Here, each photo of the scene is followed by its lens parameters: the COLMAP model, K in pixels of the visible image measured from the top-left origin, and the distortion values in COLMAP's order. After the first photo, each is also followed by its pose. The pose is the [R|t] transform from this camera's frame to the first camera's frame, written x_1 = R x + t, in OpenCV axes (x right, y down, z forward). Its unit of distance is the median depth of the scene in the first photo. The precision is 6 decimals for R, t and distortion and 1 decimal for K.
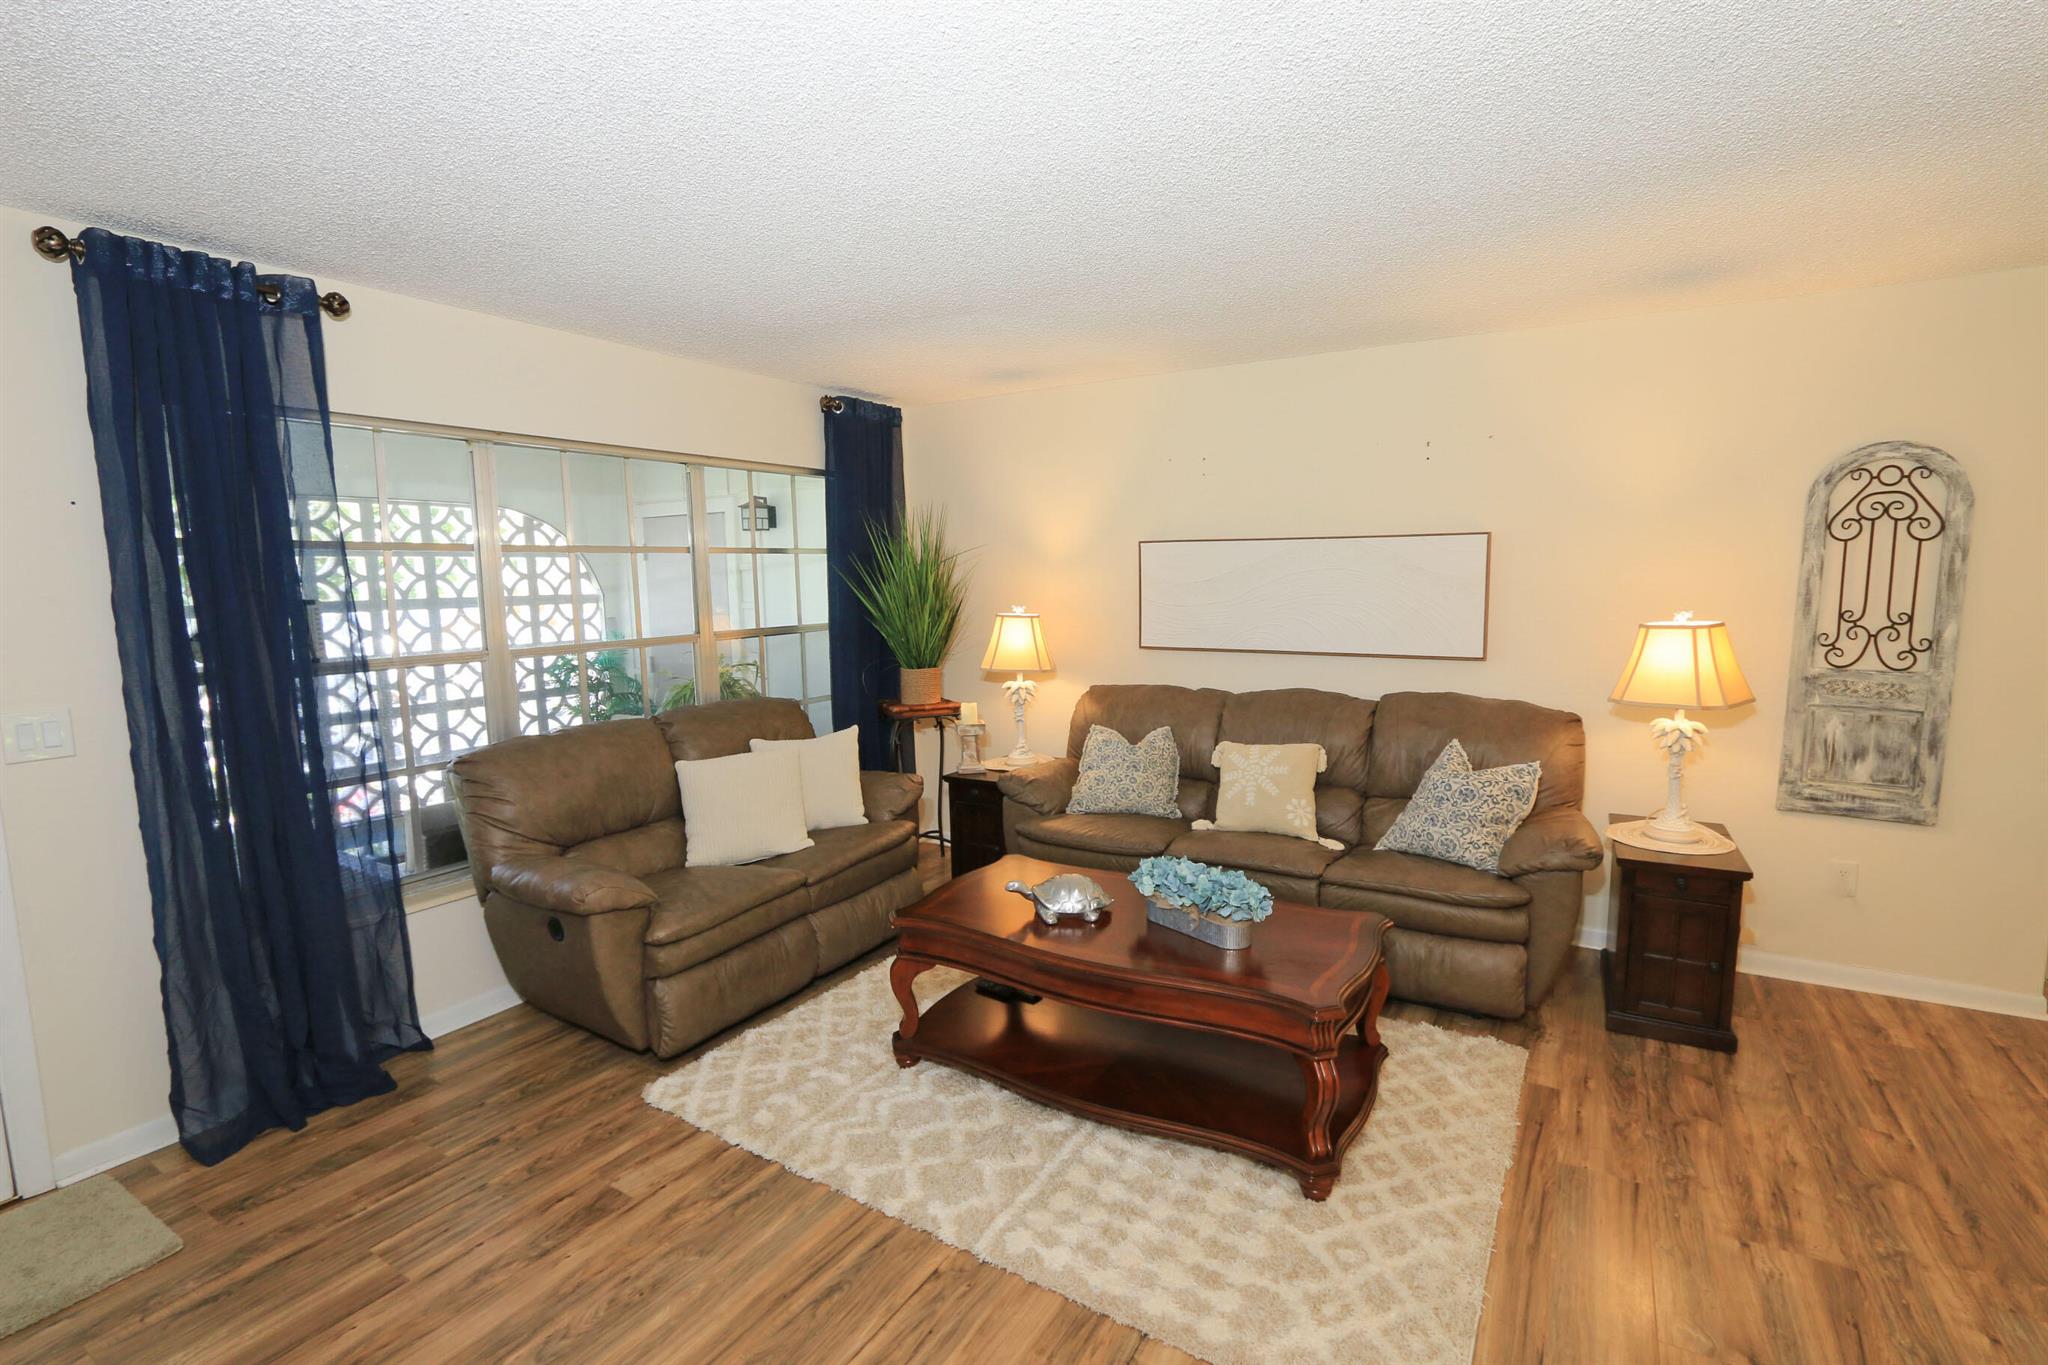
lens RADIAL K [[937.6, 0, 1023.3], [0, 937.6, 679.5], [0, 0, 1]] dist [-0.018672, 0.002770]
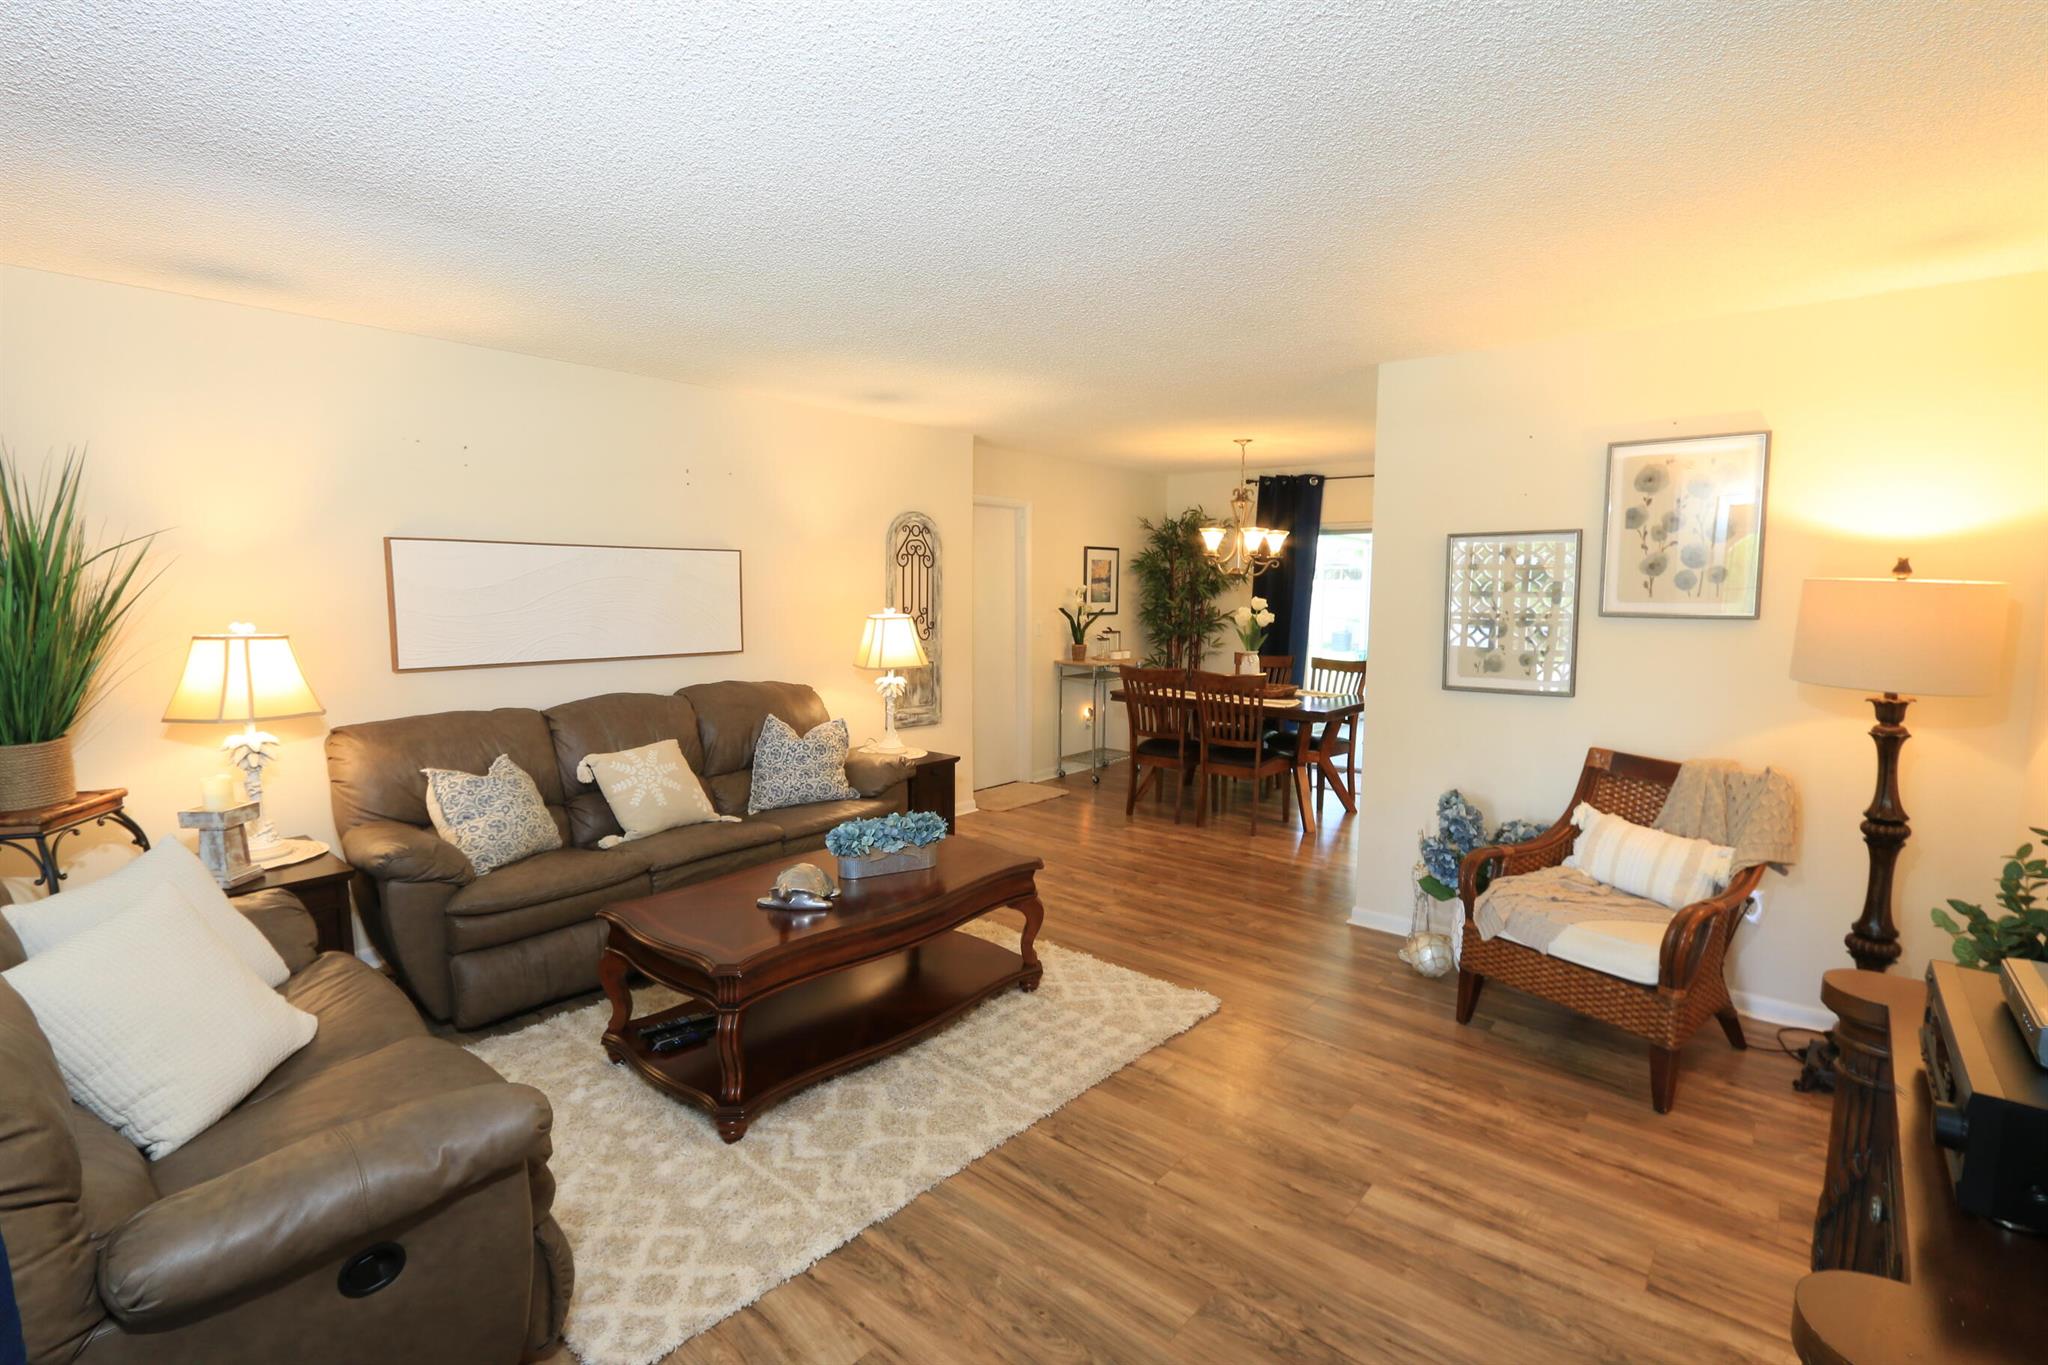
lens RADIAL K [[937.6, 0, 1045.3], [0, 937.6, 682.4], [0, 0, 1]] dist [-0.018672, 0.002770]
pose [[0.152907, -0.090418, 0.984096, -0.812807], [0.098691, 0.992225, 0.075831, -0.042535], [-0.983300, 0.085526, 0.160642, 0.483619]]
